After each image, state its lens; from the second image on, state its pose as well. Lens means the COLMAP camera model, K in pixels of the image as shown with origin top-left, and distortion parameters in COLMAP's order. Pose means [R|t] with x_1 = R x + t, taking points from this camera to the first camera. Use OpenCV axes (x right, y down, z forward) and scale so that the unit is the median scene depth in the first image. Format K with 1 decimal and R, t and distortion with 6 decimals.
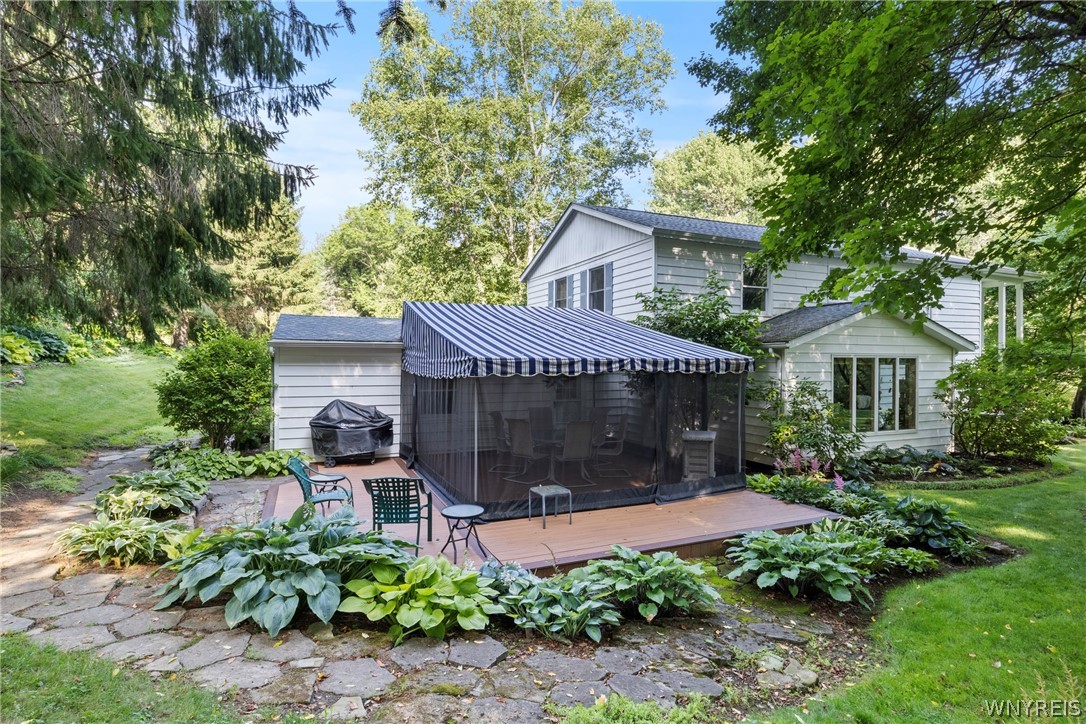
lens RADIAL K [[537.0, 0, 543.8], [0, 537.0, 358.9], [0, 0, 1]] dist [0.003375, 0.000666]
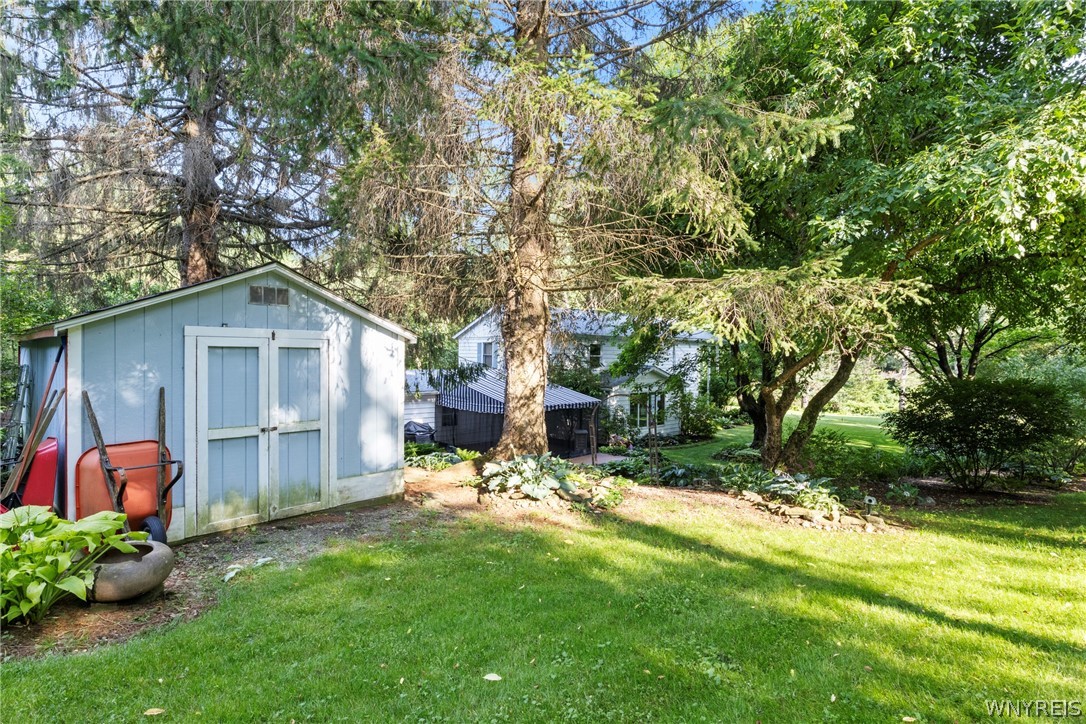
lens RADIAL K [[537.0, 0, 543.2], [0, 537.0, 362.7], [0, 0, 1]] dist [0.003375, 0.000666]
pose [[0.944418, 0.001982, 0.328742, -0.523742], [-0.005970, 0.999920, 0.011122, -0.152906], [-0.328693, -0.012466, 0.944354, -0.965994]]
